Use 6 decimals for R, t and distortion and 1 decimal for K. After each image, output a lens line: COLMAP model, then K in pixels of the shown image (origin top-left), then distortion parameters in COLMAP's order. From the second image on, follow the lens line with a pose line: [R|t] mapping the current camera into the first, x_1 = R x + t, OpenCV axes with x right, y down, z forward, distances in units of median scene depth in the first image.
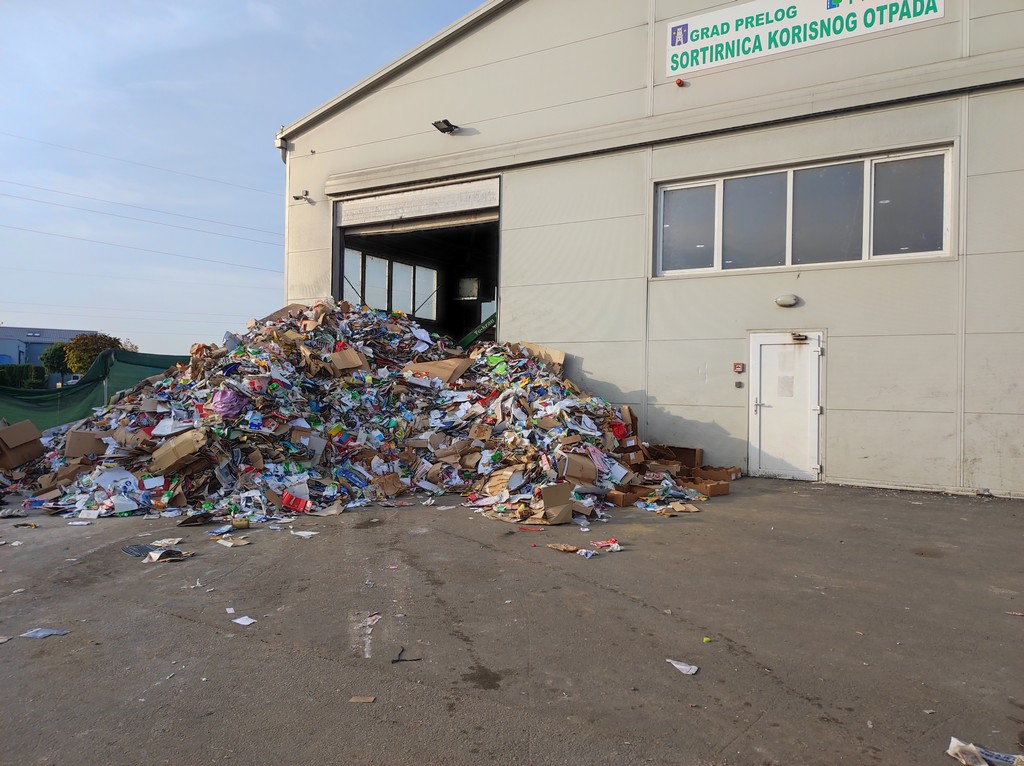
lens RADIAL K [[747.3, 0, 512.0], [0, 747.3, 383.0], [0, 0, 1]] dist [0.041856, -0.028237]
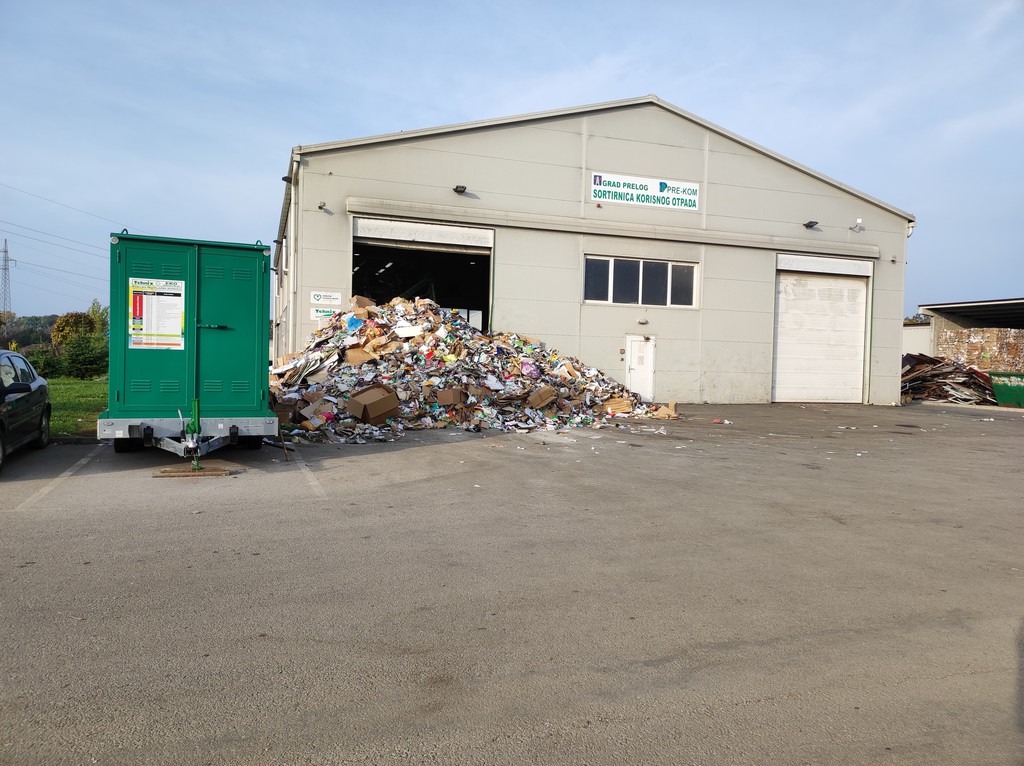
lens RADIAL K [[747.3, 0, 512.0], [0, 747.3, 383.0], [0, 0, 1]] dist [0.041856, -0.028237]
pose [[0.636378, -0.027233, 0.770897, -1.509874], [-0.021433, 0.998367, 0.052962, -0.035997], [-0.771080, -0.050226, 0.634755, -0.095672]]
